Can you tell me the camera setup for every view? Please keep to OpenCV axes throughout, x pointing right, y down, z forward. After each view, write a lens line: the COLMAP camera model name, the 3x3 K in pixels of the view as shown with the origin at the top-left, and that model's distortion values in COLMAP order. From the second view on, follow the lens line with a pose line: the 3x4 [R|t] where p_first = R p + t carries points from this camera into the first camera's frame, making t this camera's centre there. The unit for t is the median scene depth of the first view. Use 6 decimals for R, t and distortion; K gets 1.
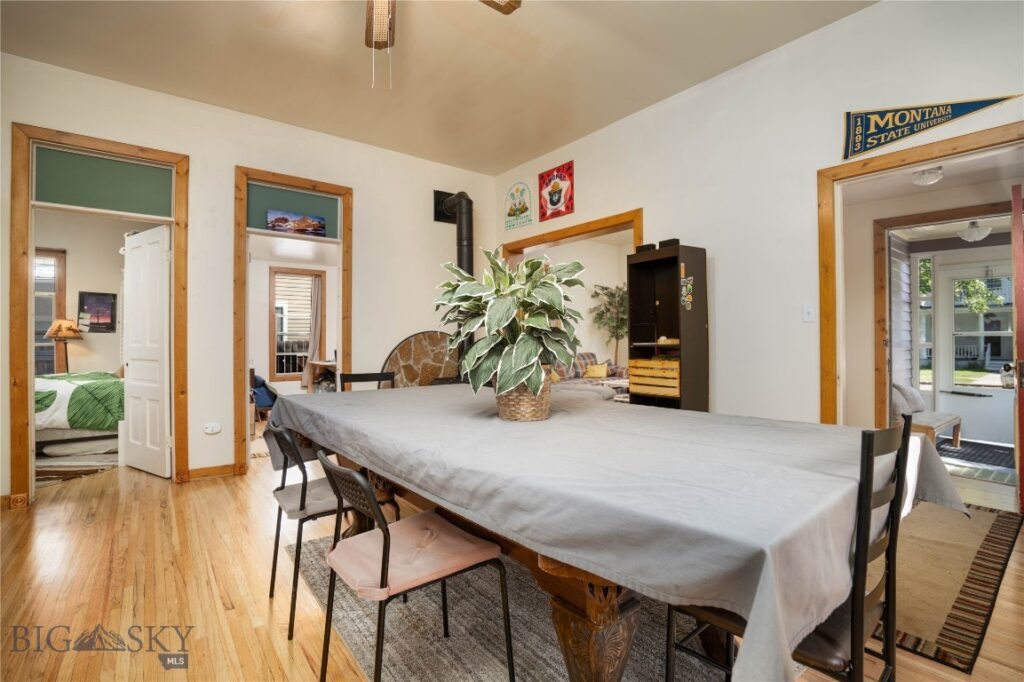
lens RADIAL K [[486.4, 0, 512.0], [0, 486.4, 341.0], [0, 0, 1]] dist [-0.033934, 0.000398]
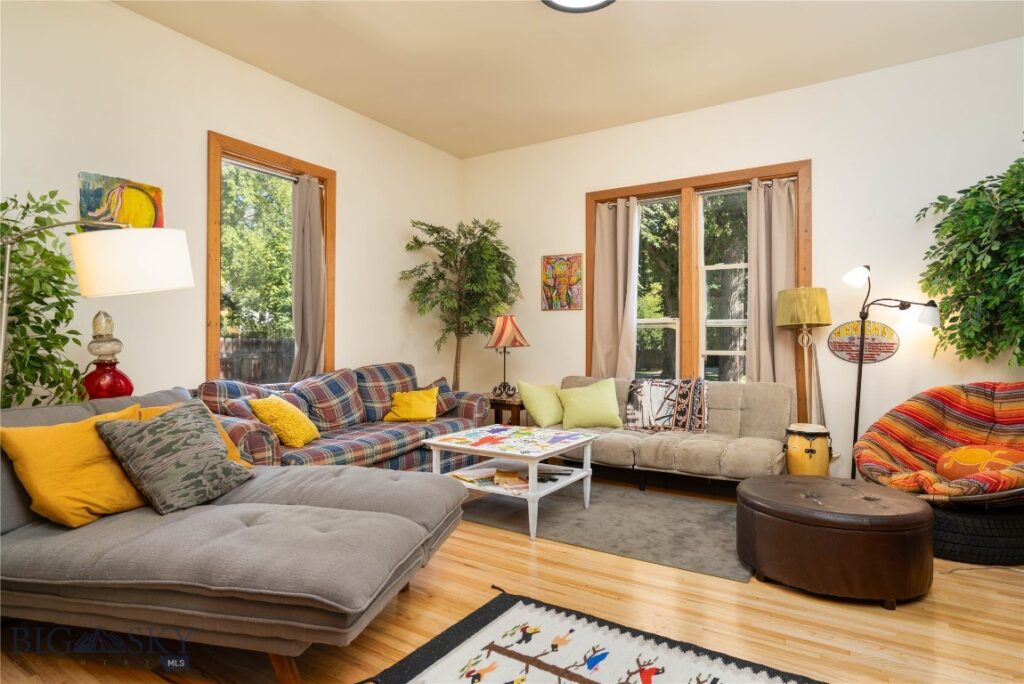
lens RADIAL K [[533.3, 0, 512.0], [0, 533.3, 342.0], [0, 0, 1]] dist [0.003090, 0.000873]
pose [[0.940541, 0.014105, 0.339388, 0.153677], [-0.011572, 0.999888, -0.009486, 0.012987], [-0.339484, 0.004995, 0.940599, 0.860326]]
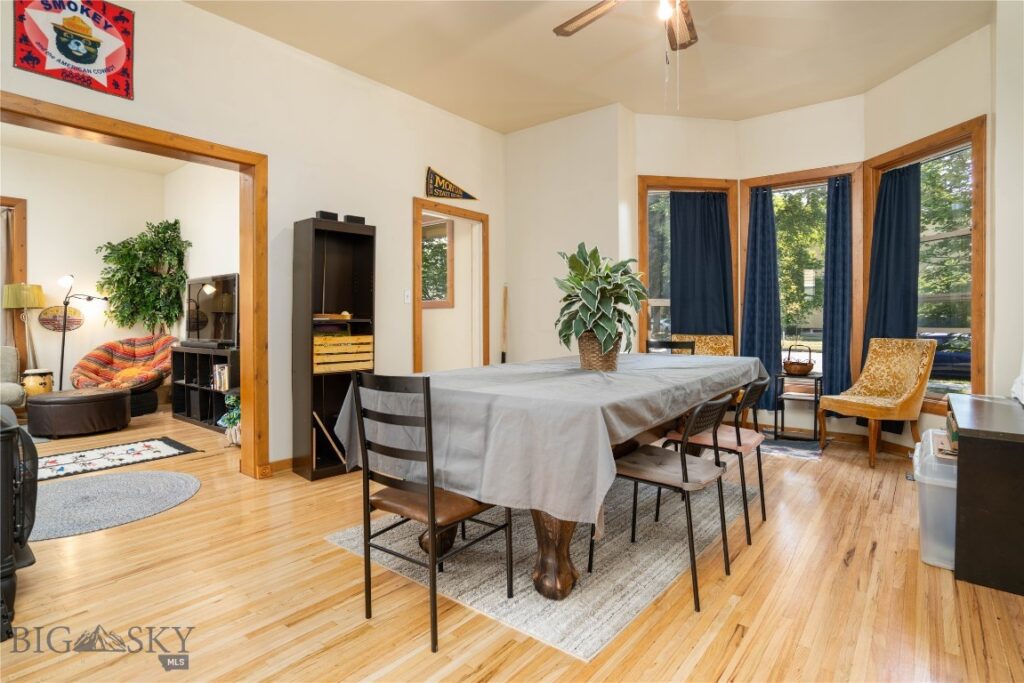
lens RADIAL K [[526.4, 0, 509.2], [0, 526.4, 318.9], [0, 0, 1]] dist [-0.002919, -0.000477]
pose [[-0.231244, 0.004381, 0.972886, -0.575587], [0.001411, 0.999990, -0.004168, 0.007427], [-0.972895, 0.000409, -0.231248, 0.661042]]
